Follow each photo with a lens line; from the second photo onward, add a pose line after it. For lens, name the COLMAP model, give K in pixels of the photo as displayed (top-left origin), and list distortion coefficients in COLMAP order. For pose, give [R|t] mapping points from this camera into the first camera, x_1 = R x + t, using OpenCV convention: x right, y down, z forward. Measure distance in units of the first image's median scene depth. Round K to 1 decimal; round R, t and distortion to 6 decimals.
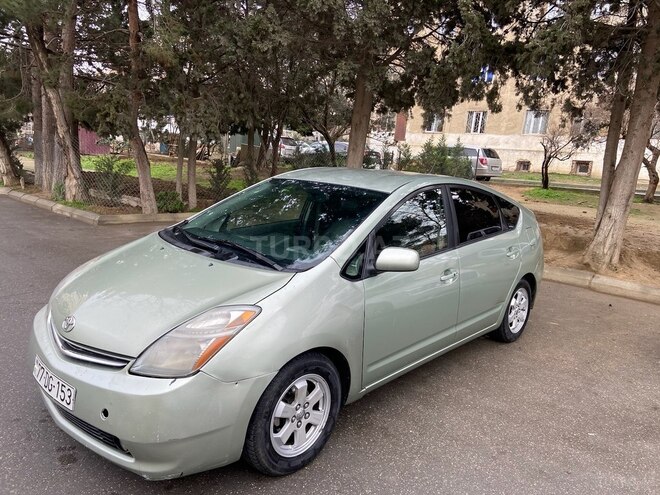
lens RADIAL K [[483.9, 0, 333.8], [0, 483.9, 253.1], [0, 0, 1]] dist [0.108089, -0.130657]
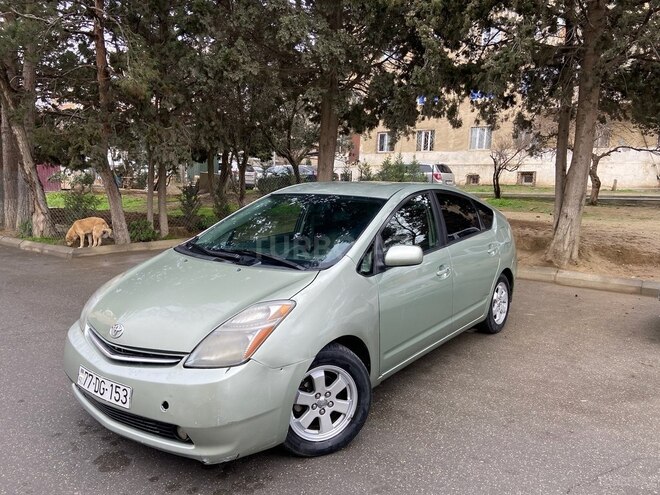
lens RADIAL K [[494.5, 0, 319.9], [0, 494.5, 250.4], [0, 0, 1]] dist [0.099184, -0.131411]
pose [[0.994713, -0.064821, 0.079647, -0.084798], [0.069631, 0.995816, -0.059170, 0.032071], [-0.075479, 0.064403, 0.995065, -0.066627]]
